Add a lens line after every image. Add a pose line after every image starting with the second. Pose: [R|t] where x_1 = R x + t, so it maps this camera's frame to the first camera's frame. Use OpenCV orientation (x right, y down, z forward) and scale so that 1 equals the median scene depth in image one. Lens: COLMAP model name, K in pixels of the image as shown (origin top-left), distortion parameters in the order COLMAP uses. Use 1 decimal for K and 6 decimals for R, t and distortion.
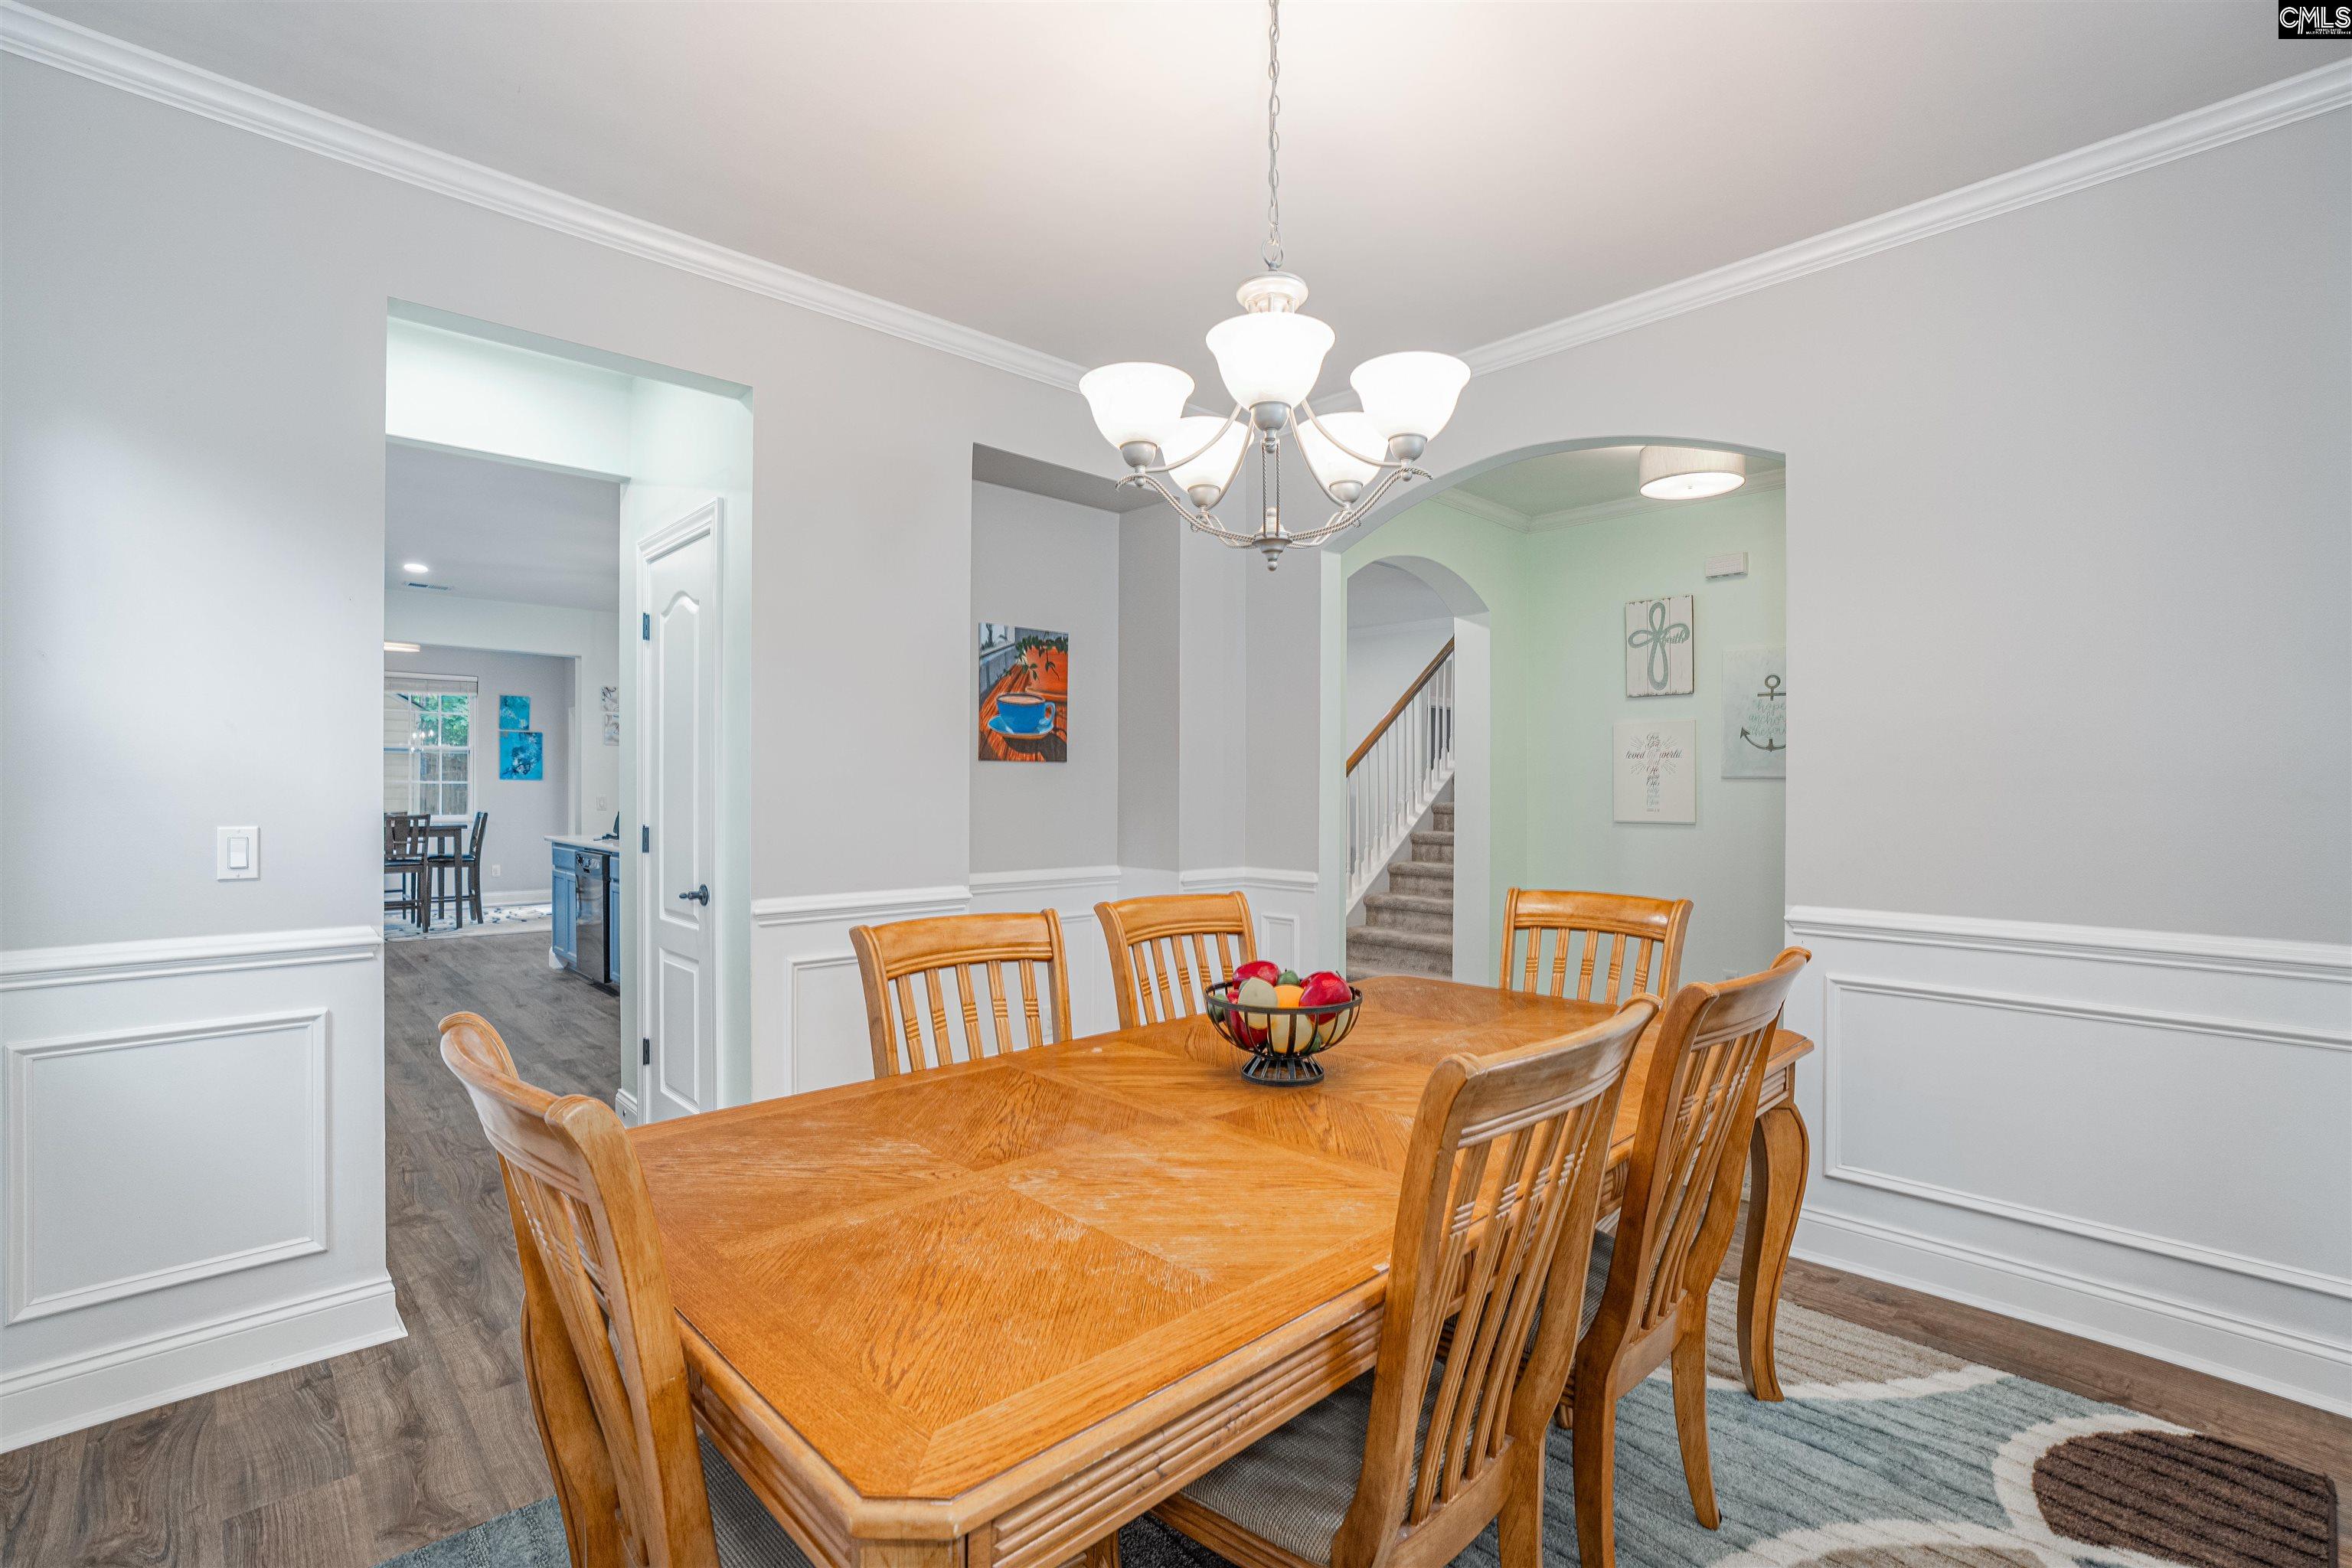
lens RADIAL K [[1082.5, 0, 1192.7], [0, 1082.5, 787.8], [0, 0, 1]] dist [-0.030579, 0.011083]
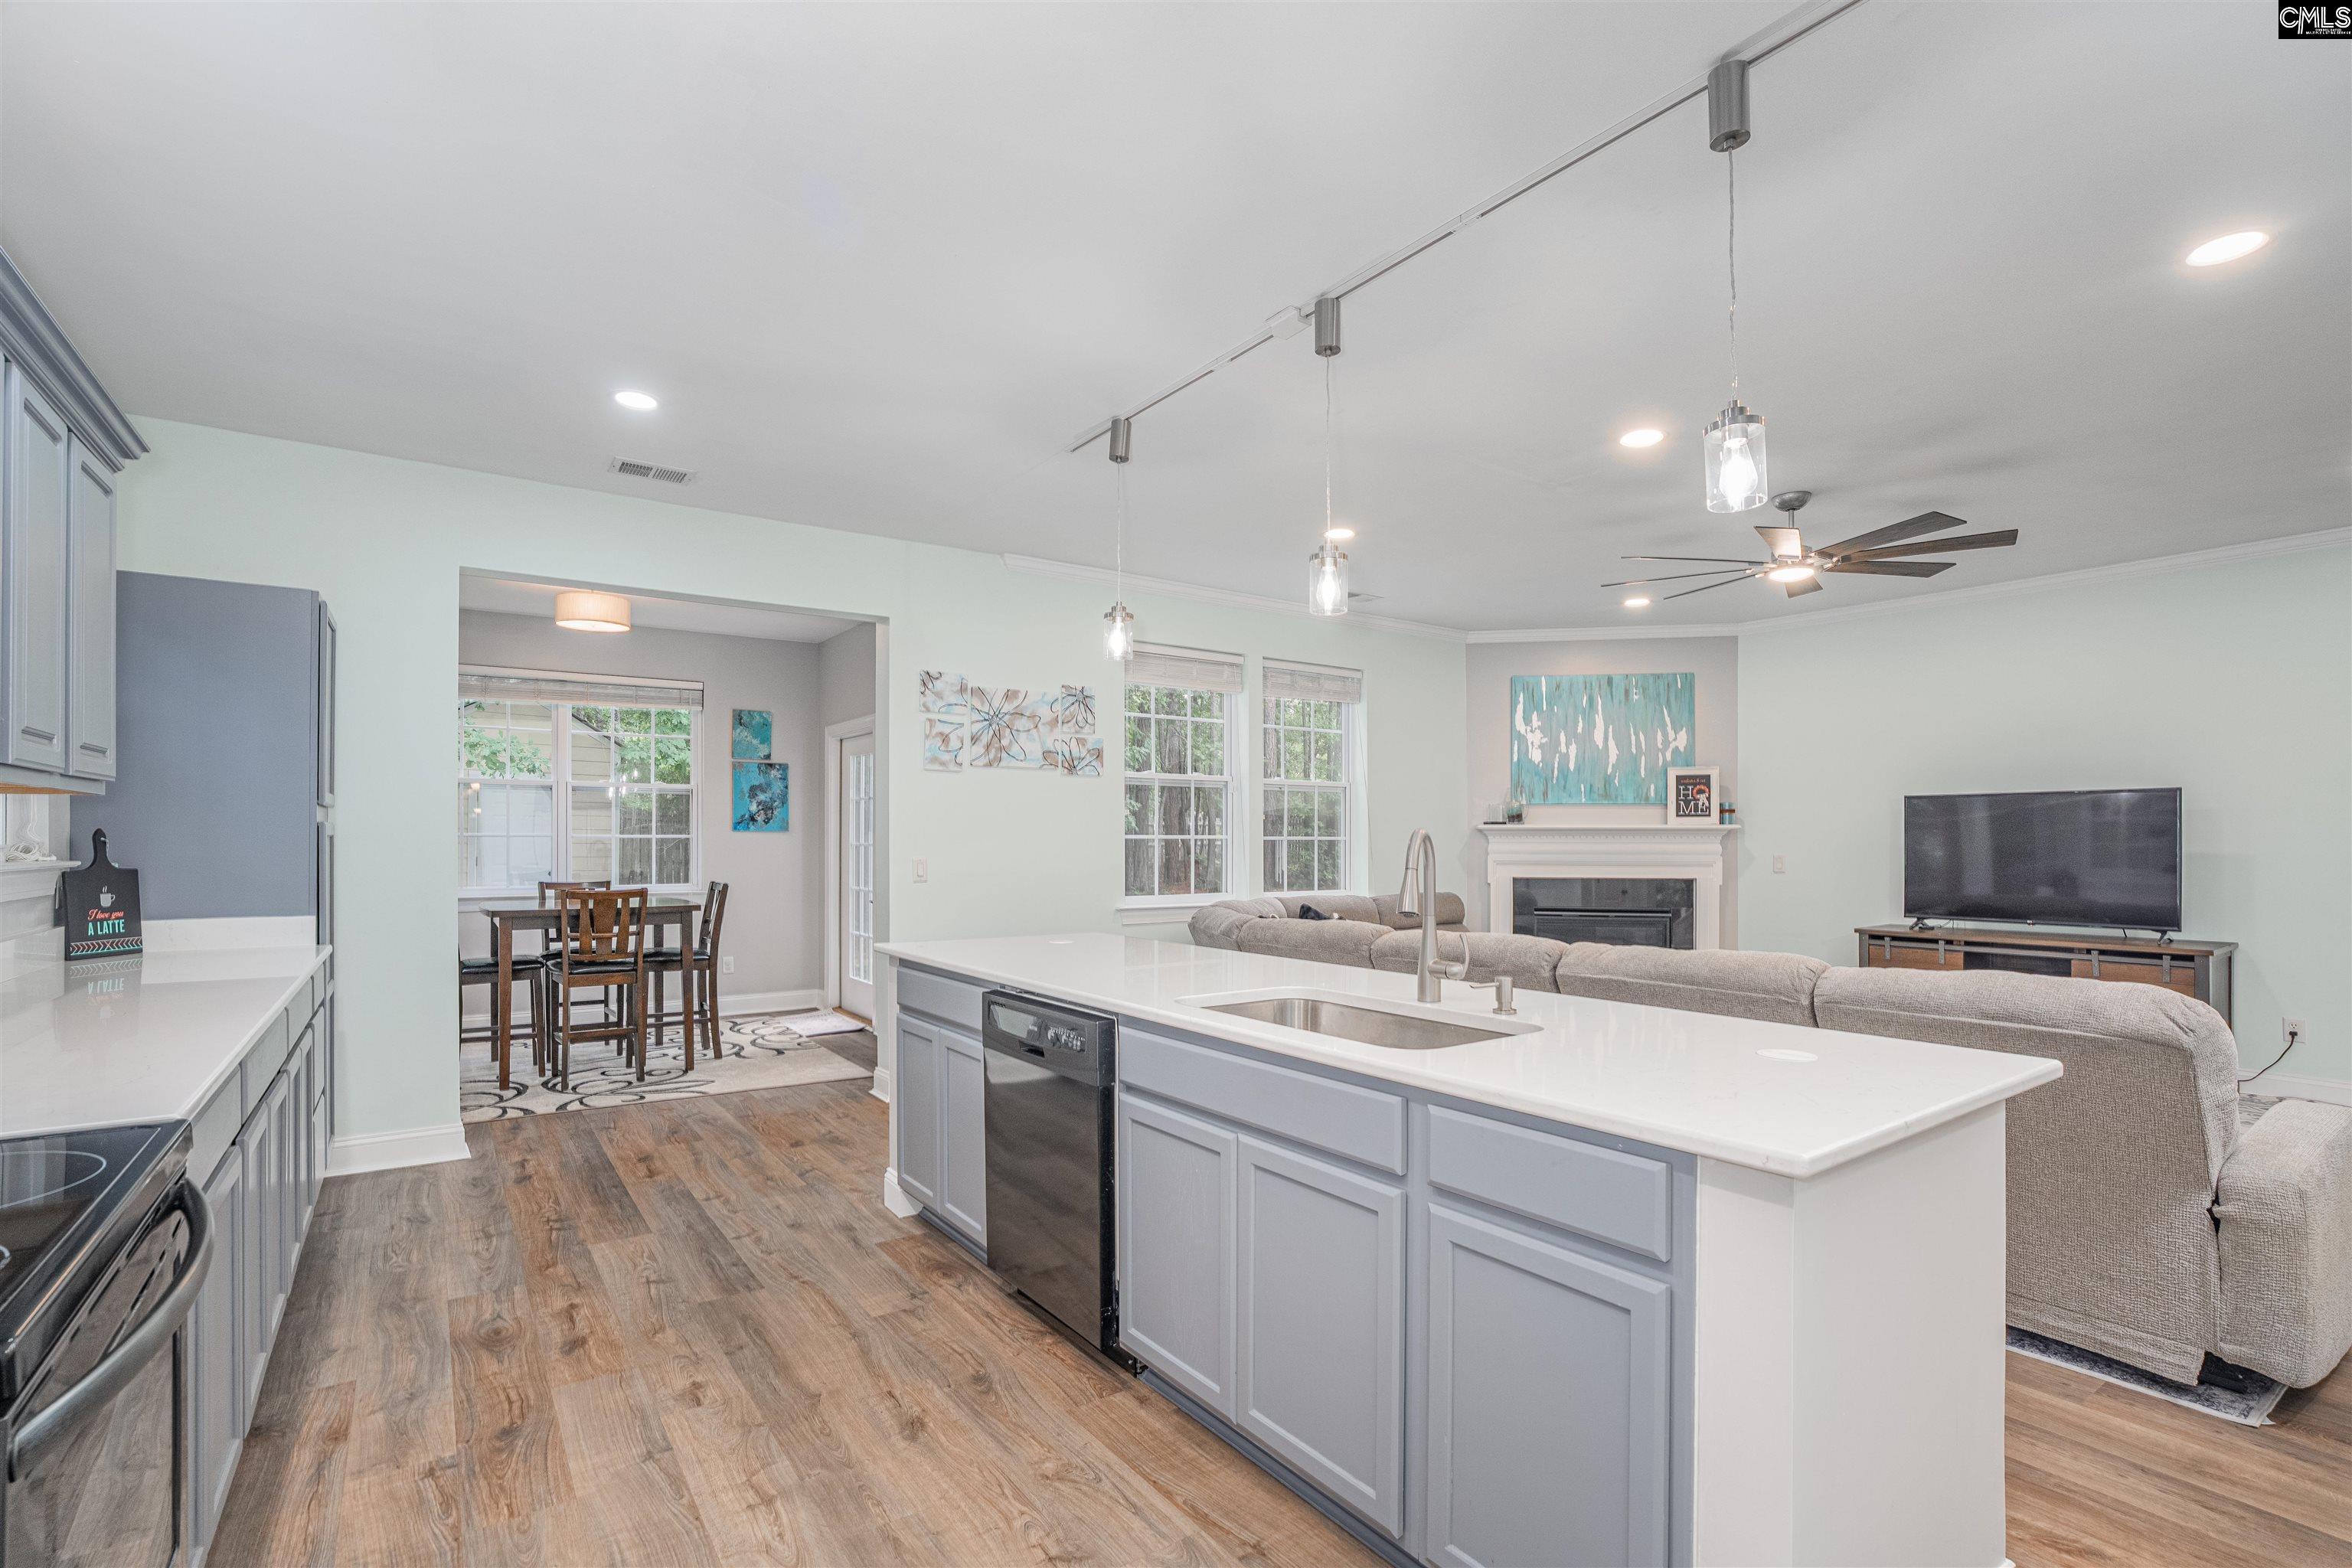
lens RADIAL K [[1082.5, 0, 1188.5], [0, 1082.5, 812.0], [0, 0, 1]] dist [-0.030579, 0.011083]
pose [[0.991198, -0.011464, -0.131892, -0.297899], [0.008778, 0.999742, -0.020927, -0.003698], [0.132098, 0.019585, 0.991043, 0.394638]]
